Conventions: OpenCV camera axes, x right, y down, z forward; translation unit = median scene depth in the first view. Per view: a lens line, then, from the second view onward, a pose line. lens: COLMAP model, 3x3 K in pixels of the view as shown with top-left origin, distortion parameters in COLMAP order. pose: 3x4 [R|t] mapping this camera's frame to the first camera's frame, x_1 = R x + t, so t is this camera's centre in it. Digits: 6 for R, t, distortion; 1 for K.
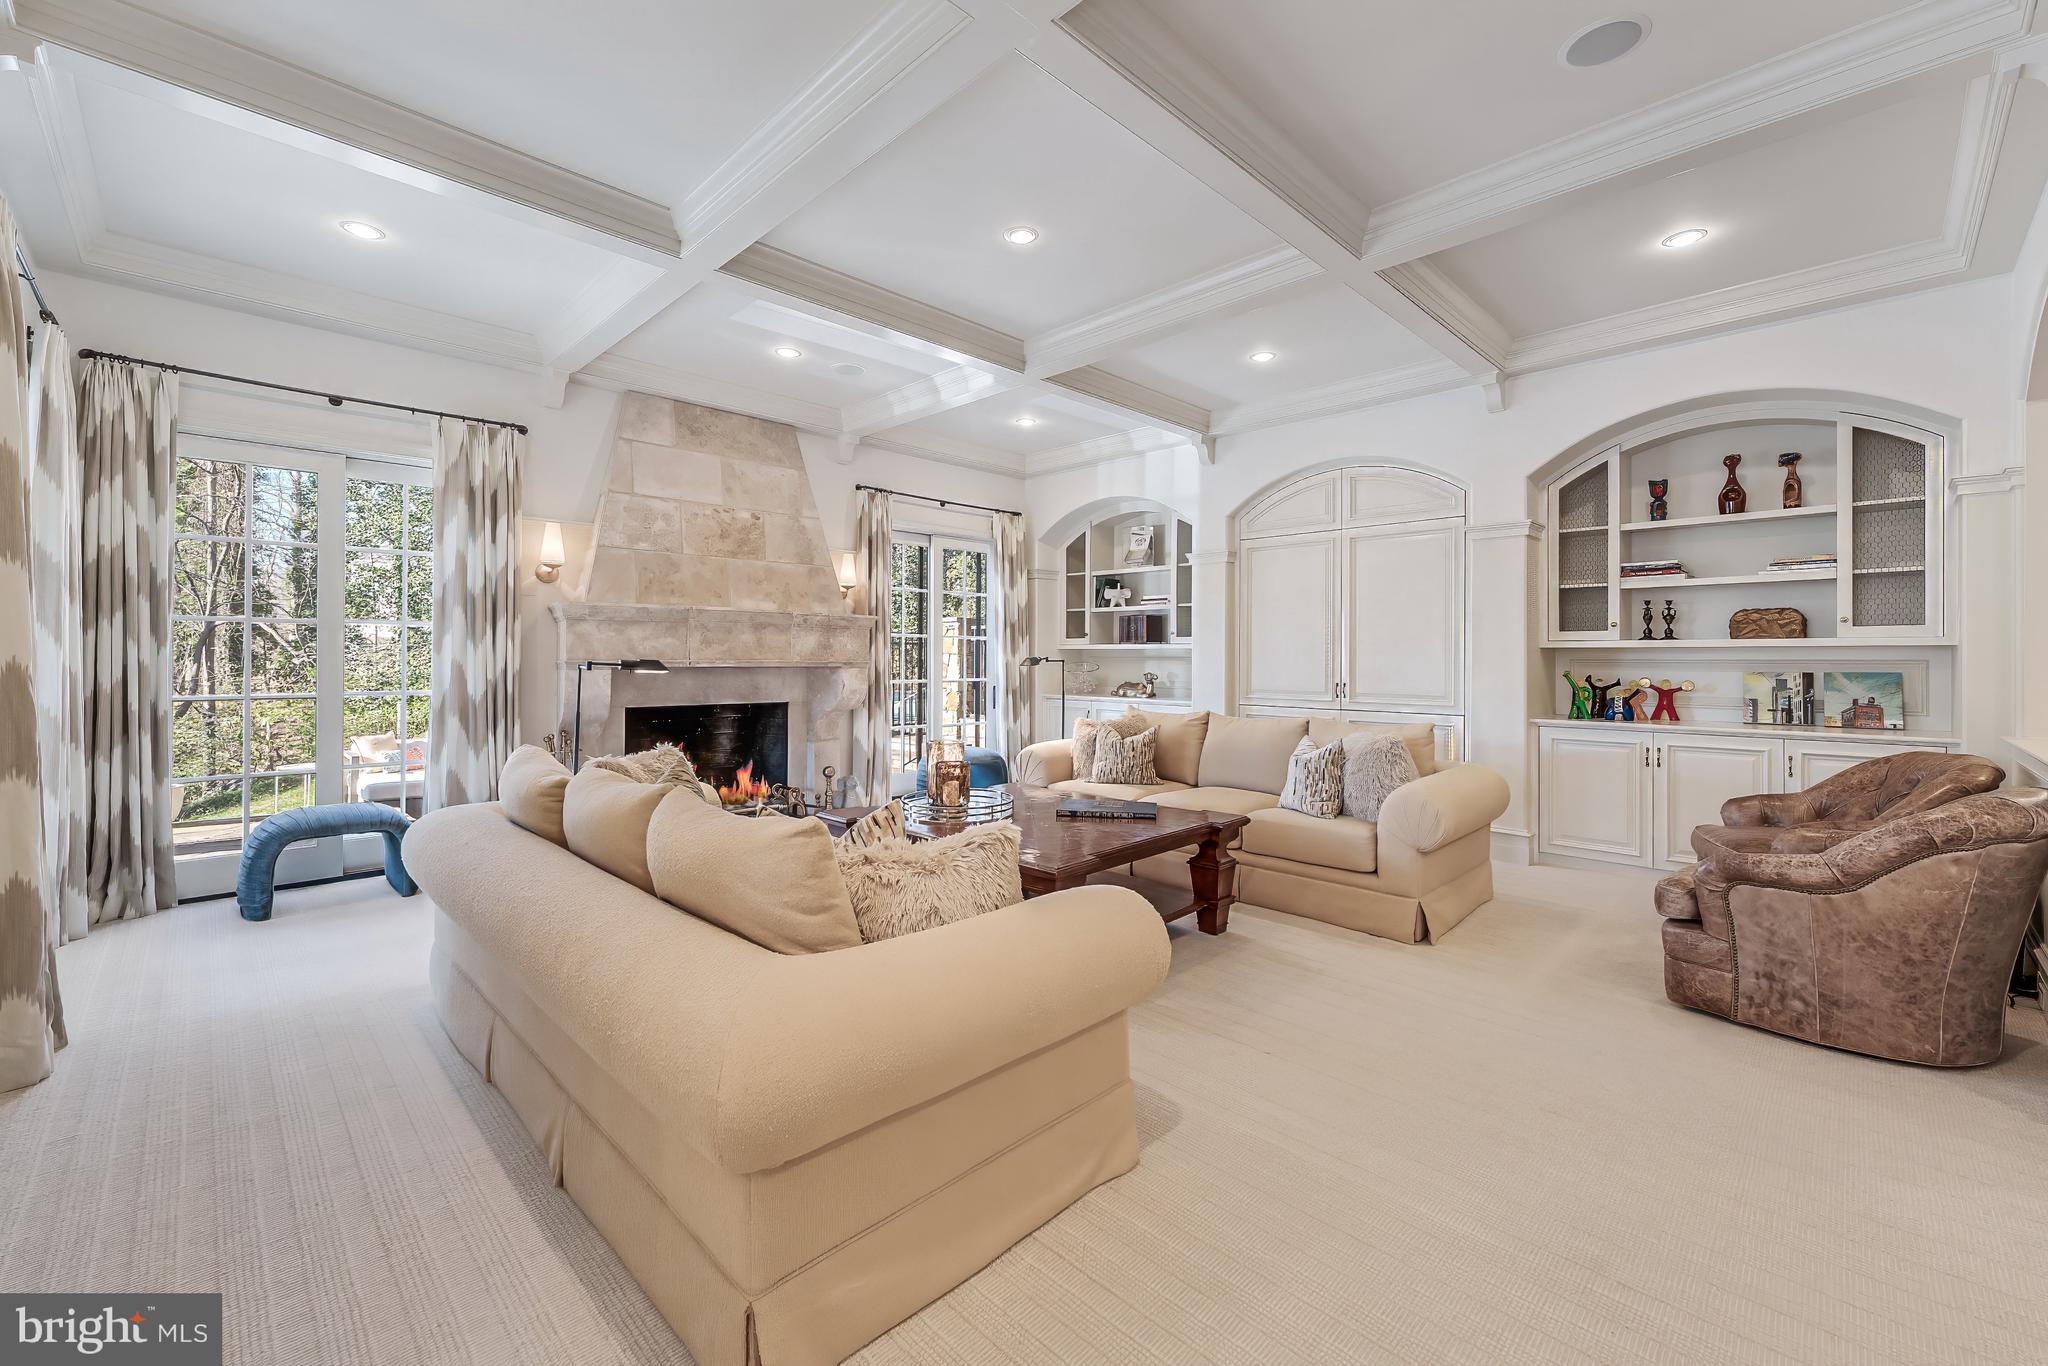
lens RADIAL K [[839.5, 0, 1020.7], [0, 839.5, 652.0], [0, 0, 1]] dist [-0.000620, -0.000308]
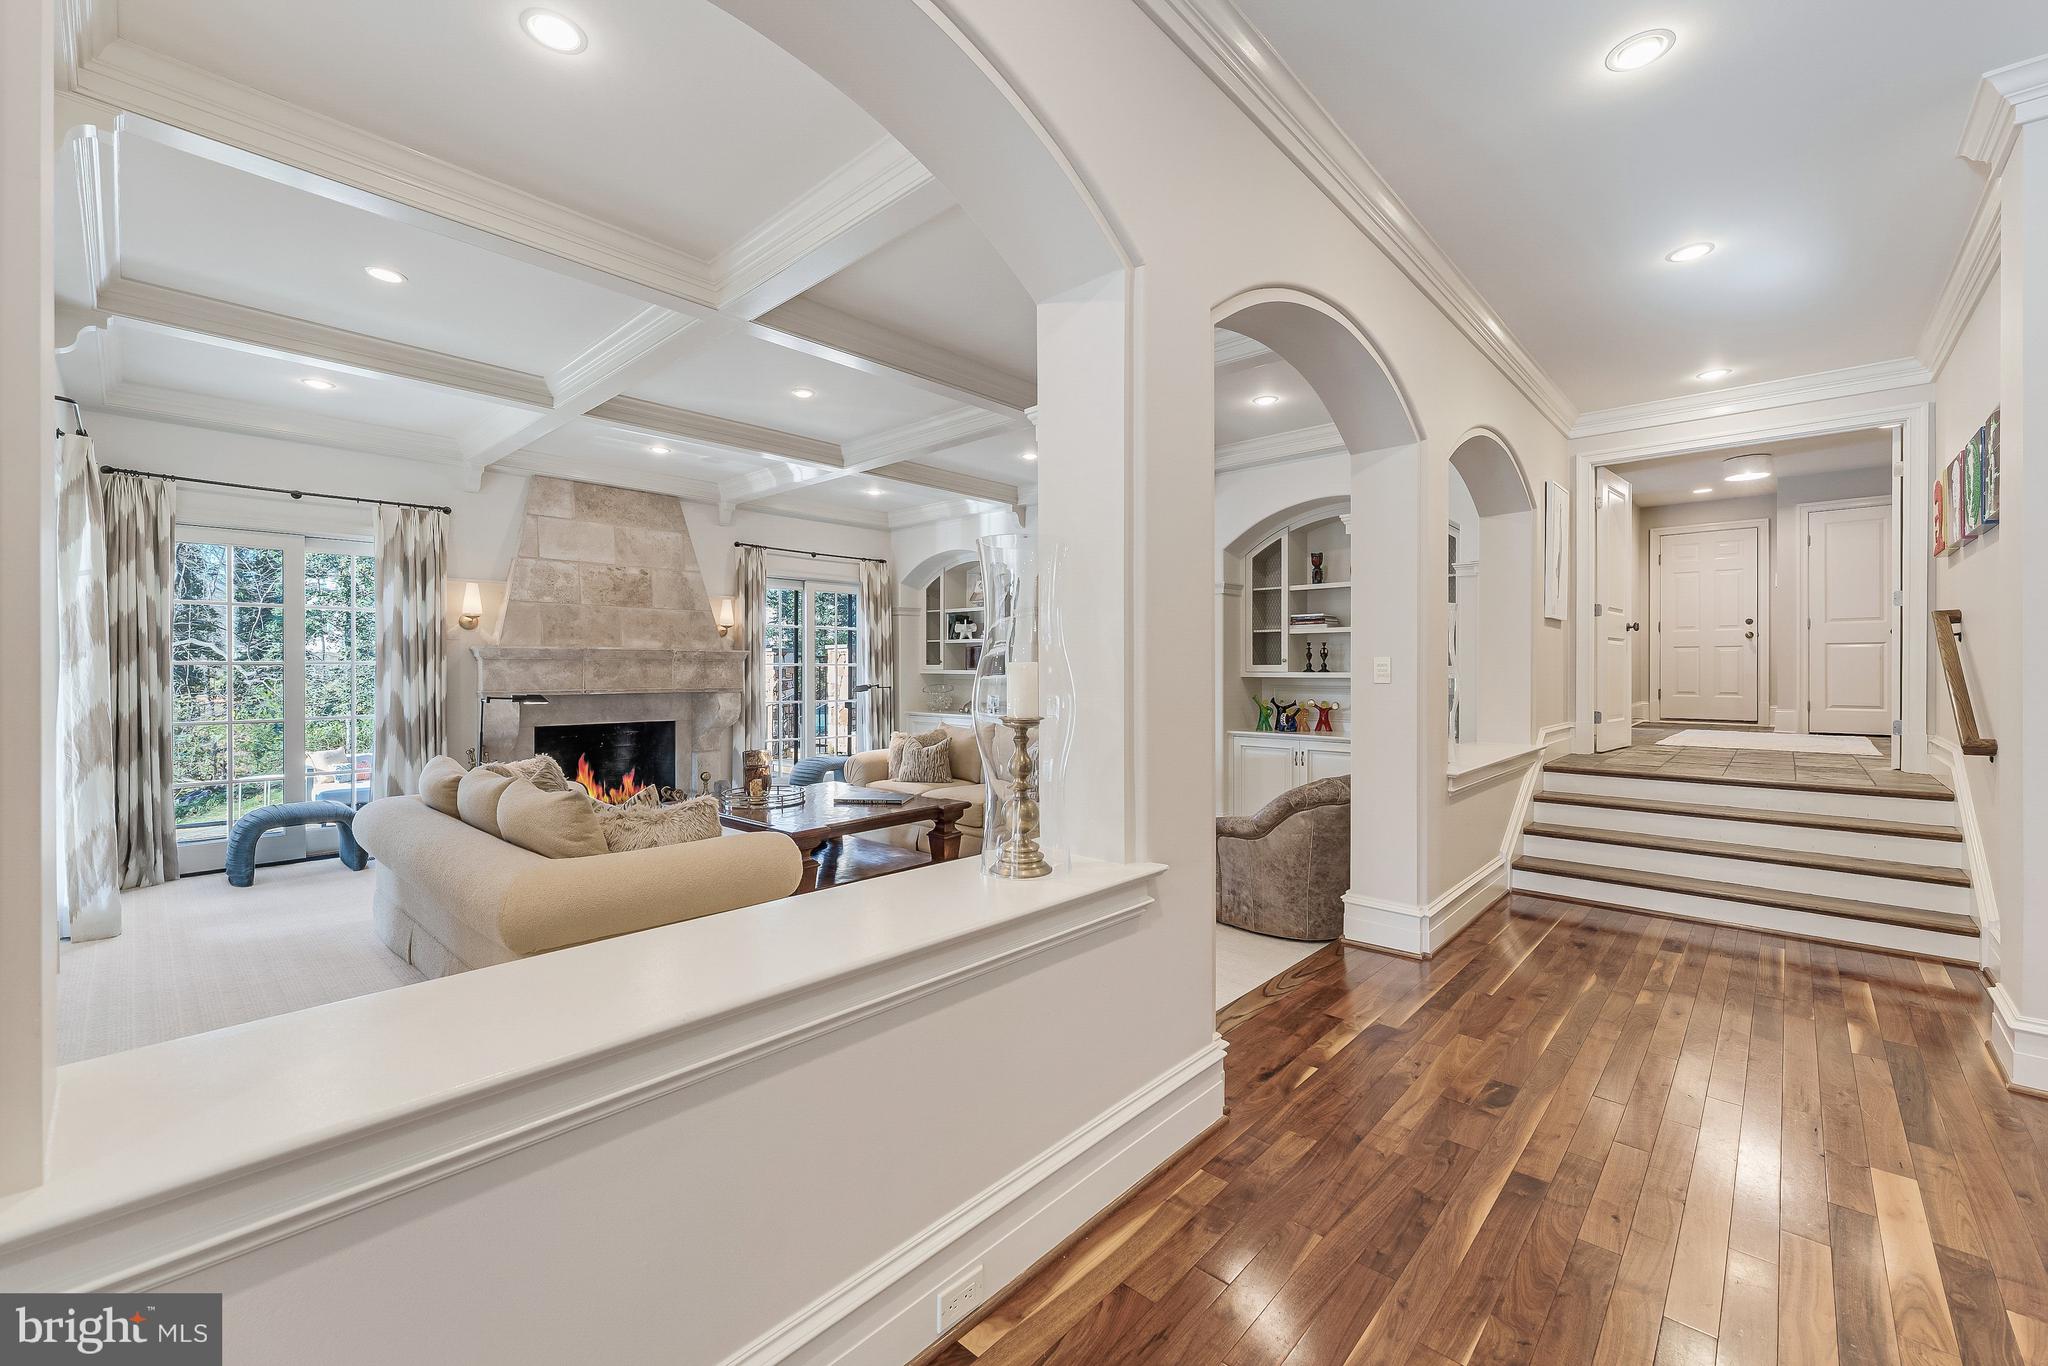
lens RADIAL K [[830.1, 0, 1025.5], [0, 830.1, 670.6], [0, 0, 1]] dist [-0.000835, -0.000157]
pose [[0.998847, -0.003558, 0.047865, 0.220627], [0.003109, 0.999950, 0.009458, -0.029337], [-0.047896, -0.009298, 0.998809, -0.300368]]
